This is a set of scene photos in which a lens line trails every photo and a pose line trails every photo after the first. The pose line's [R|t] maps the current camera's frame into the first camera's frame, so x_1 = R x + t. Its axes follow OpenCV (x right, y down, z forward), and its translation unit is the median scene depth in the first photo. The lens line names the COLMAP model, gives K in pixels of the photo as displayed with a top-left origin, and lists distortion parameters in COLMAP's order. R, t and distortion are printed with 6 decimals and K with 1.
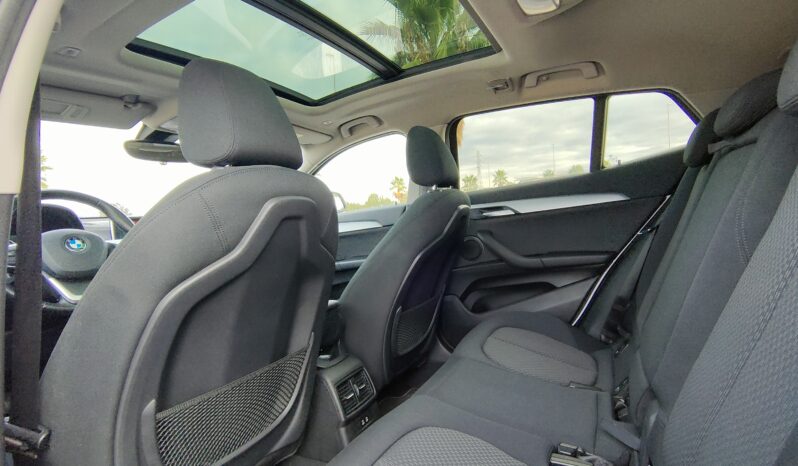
lens RADIAL K [[399.9, 0, 399.0], [0, 399.9, 233.0], [0, 0, 1]] dist [-0.001108, 0.000456]
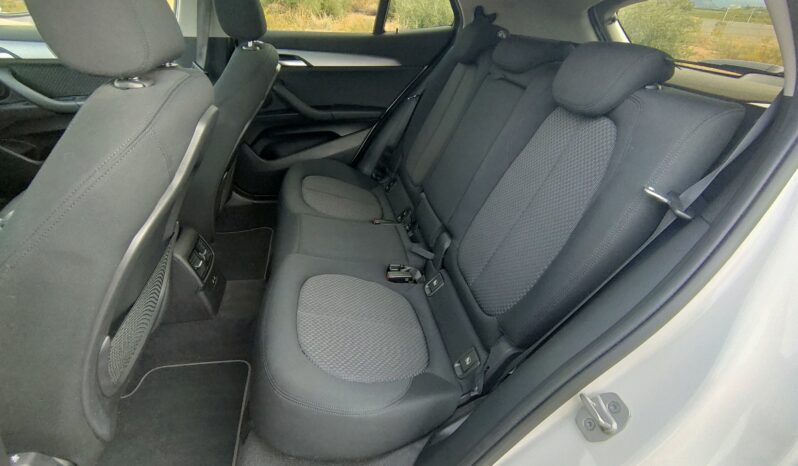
lens RADIAL K [[399.9, 0, 399.0], [0, 399.9, 233.0], [0, 0, 1]] dist [-0.001108, 0.000456]
pose [[0.754042, -0.199601, 0.625763, -0.299894], [-0.121504, 0.893877, 0.431533, -0.153554], [-0.645490, -0.401426, 0.649769, -0.000032]]
